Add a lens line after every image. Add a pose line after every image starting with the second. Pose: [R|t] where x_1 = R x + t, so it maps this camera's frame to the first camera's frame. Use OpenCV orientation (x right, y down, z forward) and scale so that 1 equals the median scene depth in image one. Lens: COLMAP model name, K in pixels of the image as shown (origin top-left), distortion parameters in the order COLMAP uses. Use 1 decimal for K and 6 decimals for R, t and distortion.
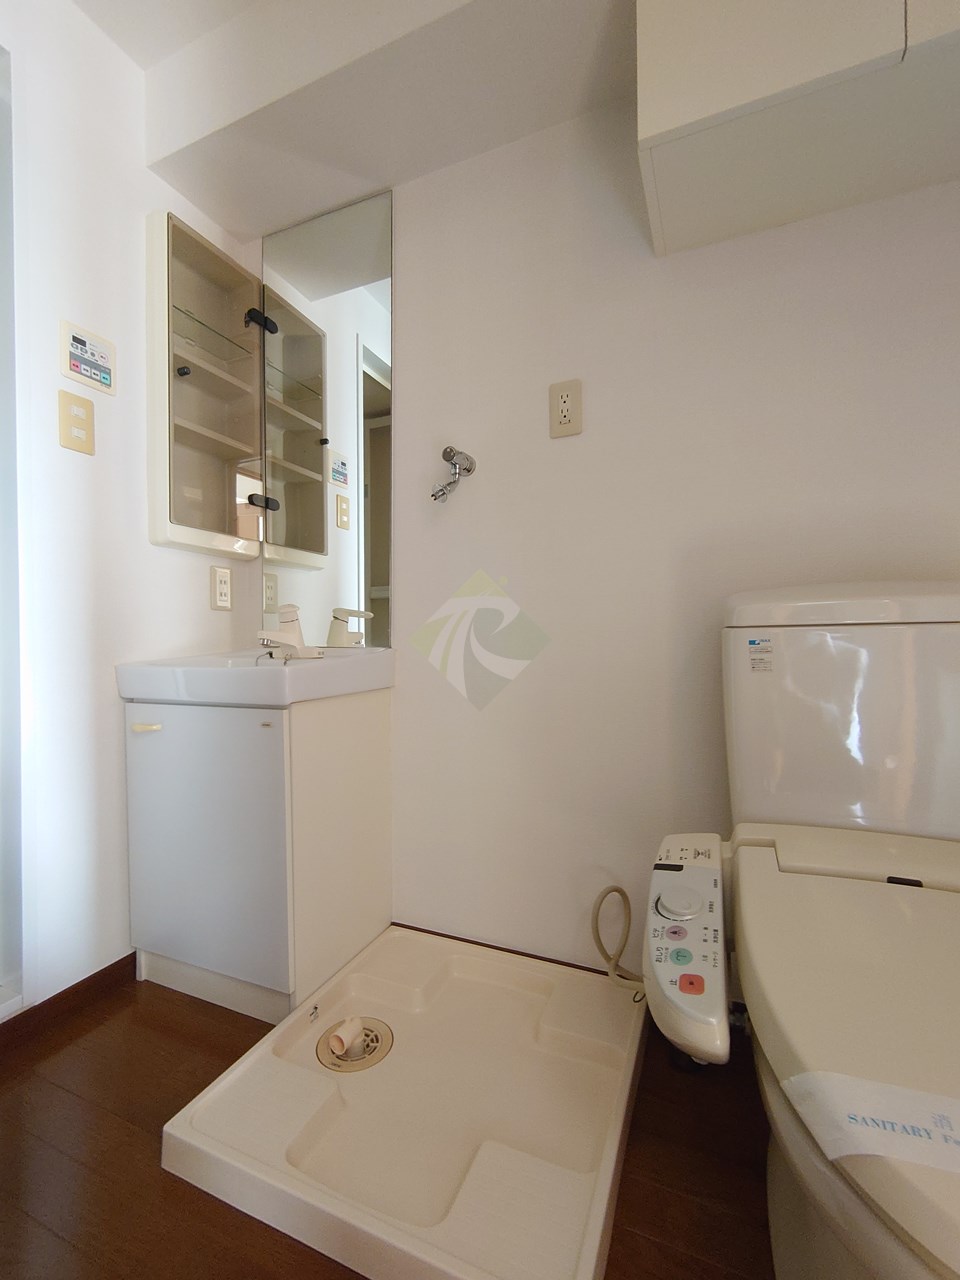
lens RADIAL K [[555.8, 0, 478.8], [0, 555.8, 642.5], [0, 0, 1]] dist [0.001115, -0.001250]
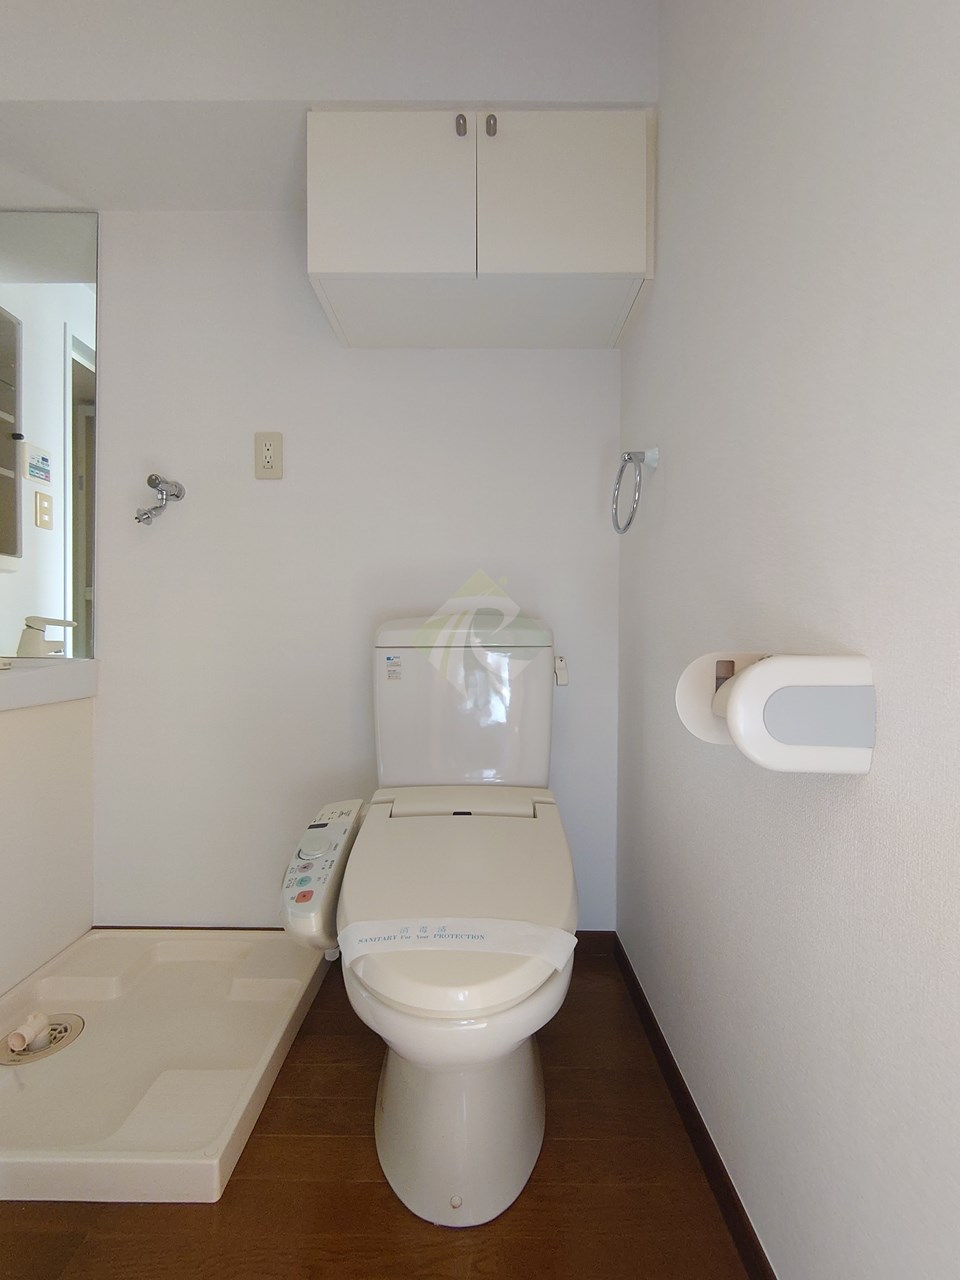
lens RADIAL K [[555.8, 0, 484.8], [0, 555.8, 642.7], [0, 0, 1]] dist [0.001115, -0.001250]
pose [[0.917932, 0.006924, 0.396678, 0.107675], [-0.007795, 0.999969, 0.000582, -0.028430], [-0.396662, -0.003626, 0.917958, -0.247973]]
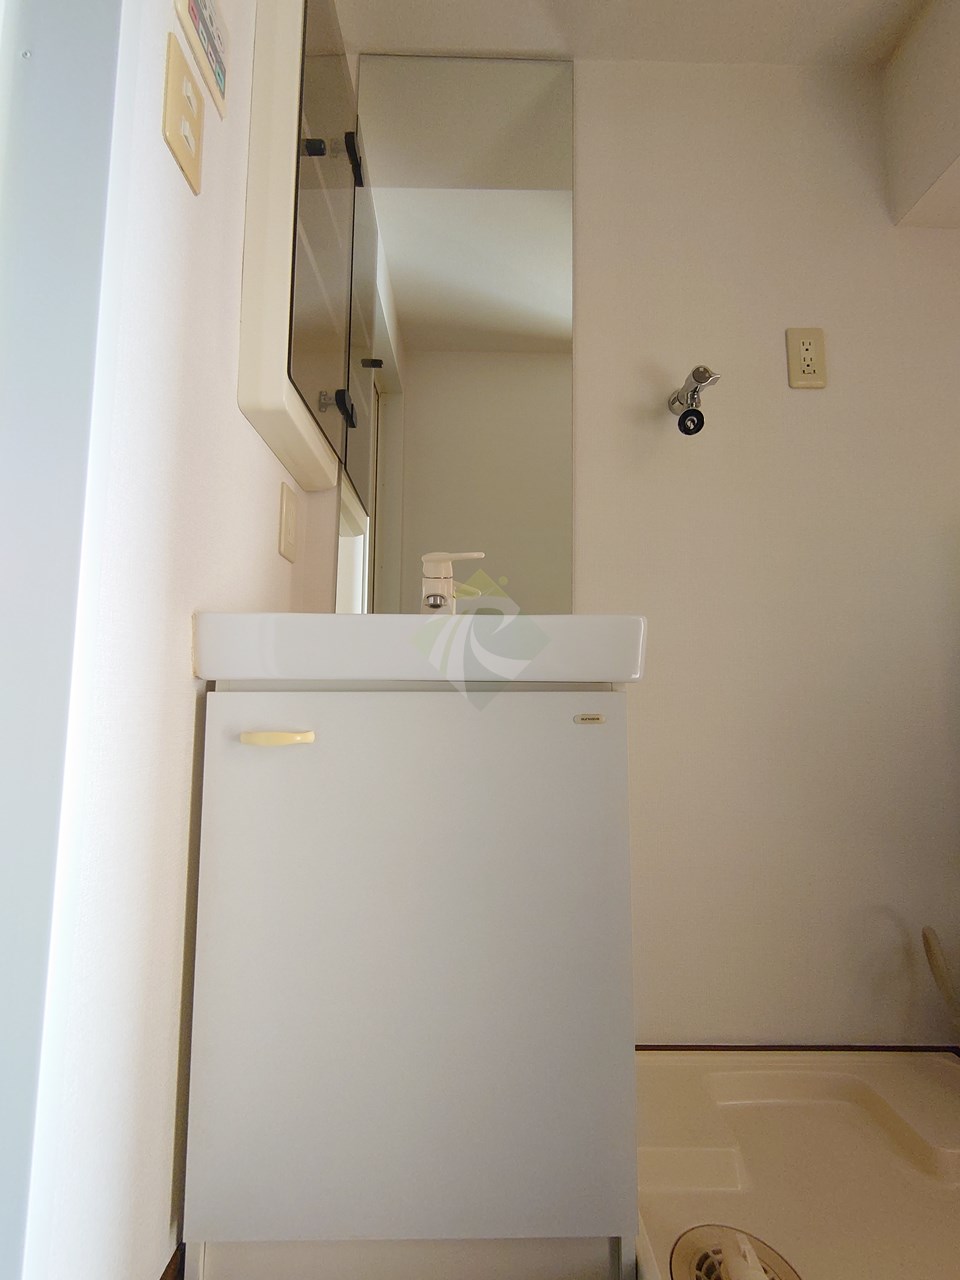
lens RADIAL K [[555.8, 0, 478.4], [0, 555.8, 643.7], [0, 0, 1]] dist [0.001115, -0.001250]
pose [[0.910220, 0.051662, 0.410890, -0.616649], [-0.008242, 0.994252, -0.106750, 0.114404], [-0.414043, 0.093780, 0.905413, 0.451707]]
